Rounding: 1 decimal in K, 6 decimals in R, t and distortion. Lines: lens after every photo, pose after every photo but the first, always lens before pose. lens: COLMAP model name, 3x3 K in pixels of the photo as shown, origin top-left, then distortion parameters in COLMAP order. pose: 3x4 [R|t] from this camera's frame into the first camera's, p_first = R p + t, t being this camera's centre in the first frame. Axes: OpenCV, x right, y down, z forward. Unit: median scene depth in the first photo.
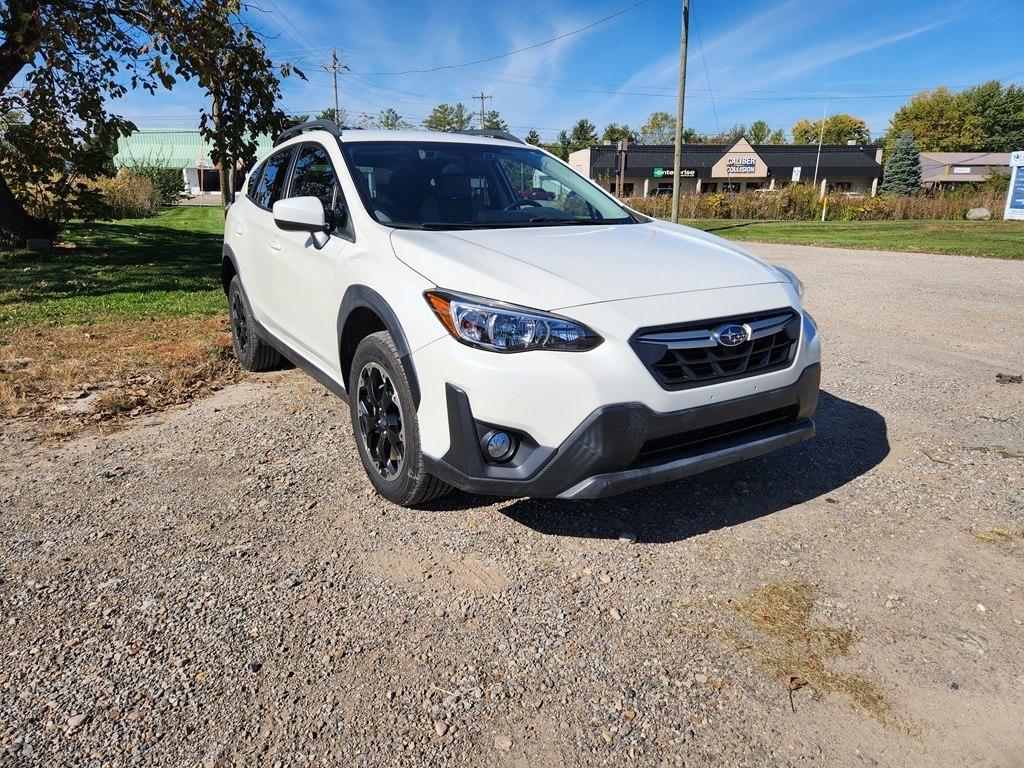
lens RADIAL K [[677.7, 0, 513.9], [0, 677.7, 377.0], [0, 0, 1]] dist [0.072400, -0.058279]
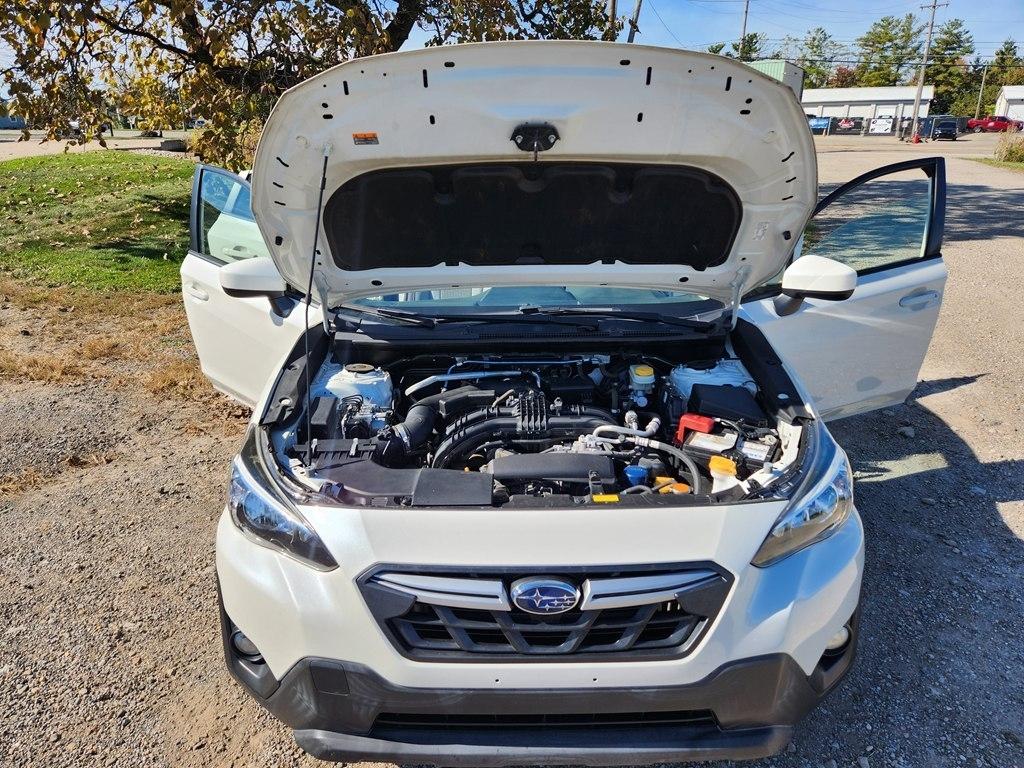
lens RADIAL K [[677.7, 0, 508.3], [0, 677.7, 390.6], [0, 0, 1]] dist [0.072400, -0.058279]
pose [[0.848550, 0.182419, -0.496676, 0.441062], [-0.129579, 0.981750, 0.139197, -0.259881], [0.513004, -0.053757, 0.856701, 0.342573]]
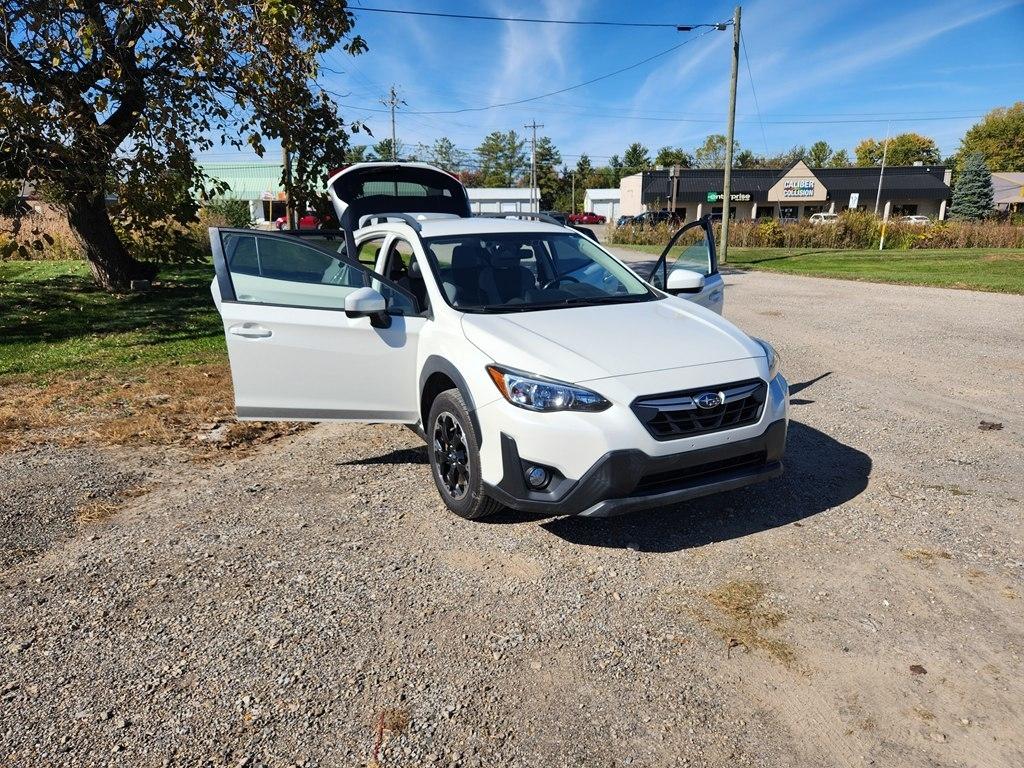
lens RADIAL K [[677.7, 0, 501.6], [0, 677.7, 399.5], [0, 0, 1]] dist [0.072400, -0.058279]
pose [[0.995958, 0.012791, -0.088904, 0.020013], [-0.012992, 0.999914, -0.001685, -0.042504], [0.088874, 0.002833, 0.996039, -0.310915]]
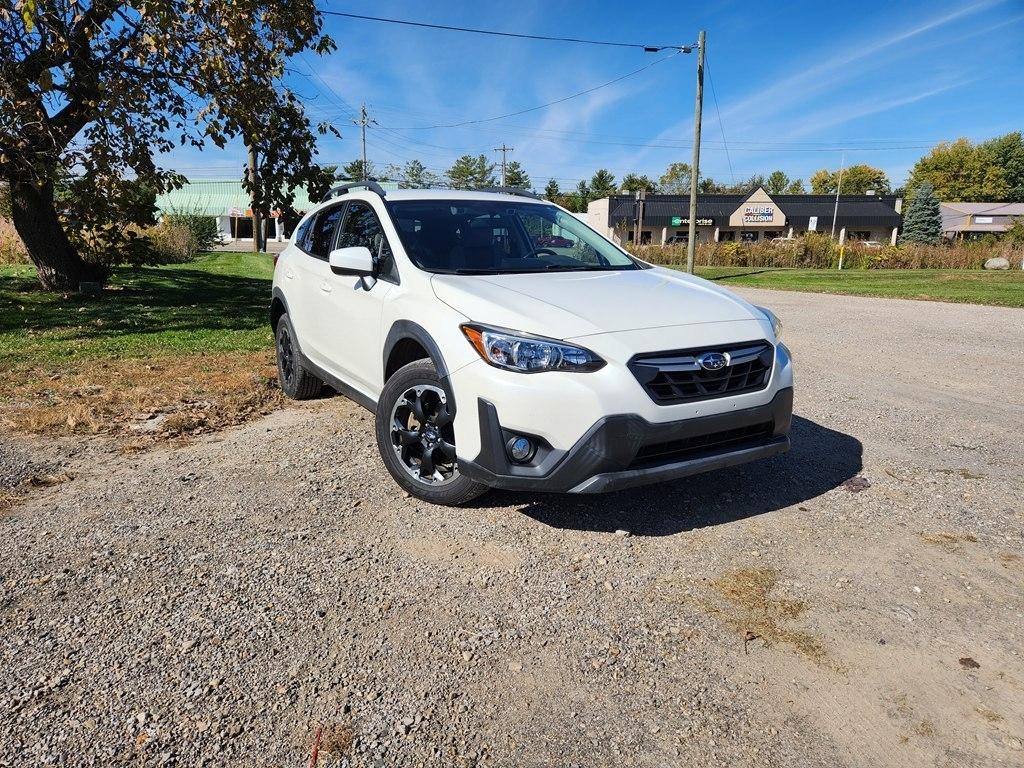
lens RADIAL K [[677.7, 0, 507.2], [0, 677.7, 382.7], [0, 0, 1]] dist [0.072400, -0.058279]
pose [[0.999268, 0.012074, -0.036303, 0.004772], [-0.014132, 0.998276, -0.056973, 0.038551], [0.035553, 0.057444, 0.997715, -0.166717]]
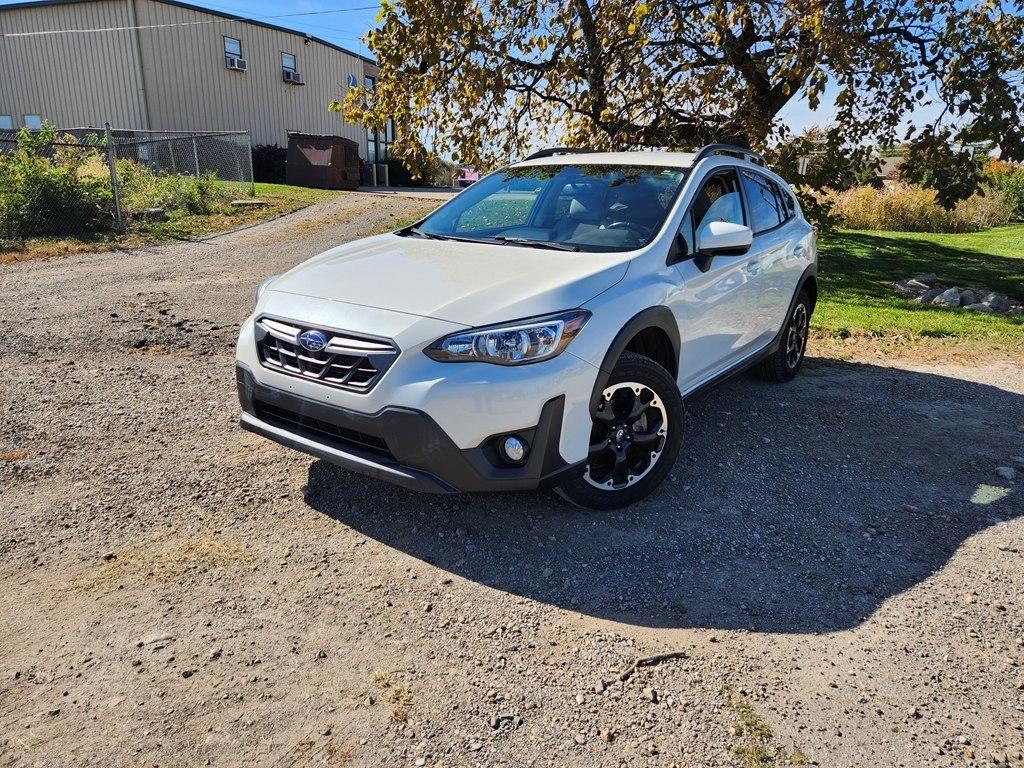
lens RADIAL K [[677.7, 0, 518.5], [0, 677.7, 386.1], [0, 0, 1]] dist [0.072400, -0.058279]
pose [[0.391959, 0.263989, -0.881294, 1.120523], [-0.266950, 0.949367, 0.165653, -0.205410], [0.880401, 0.170332, 0.442584, 0.625361]]
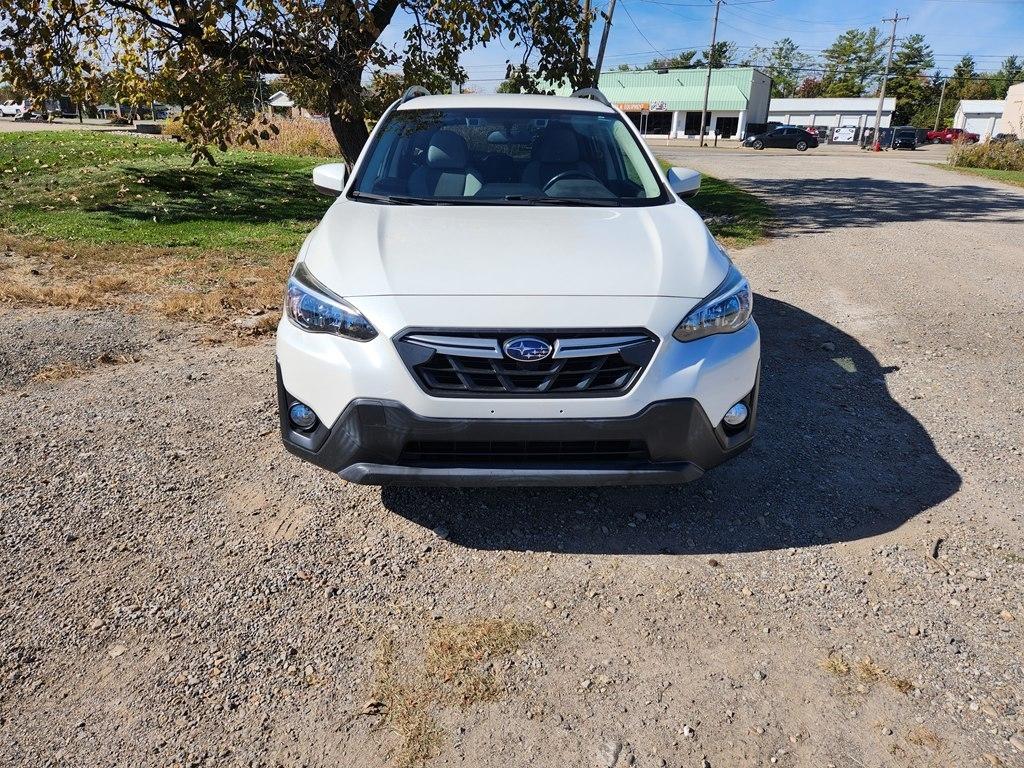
lens RADIAL K [[677.7, 0, 510.2], [0, 677.7, 391.2], [0, 0, 1]] dist [0.072400, -0.058279]
pose [[0.867757, 0.189274, -0.459536, 0.557882], [-0.144444, 0.980776, 0.131204, -0.093752], [0.475535, -0.047476, 0.878415, 0.150030]]
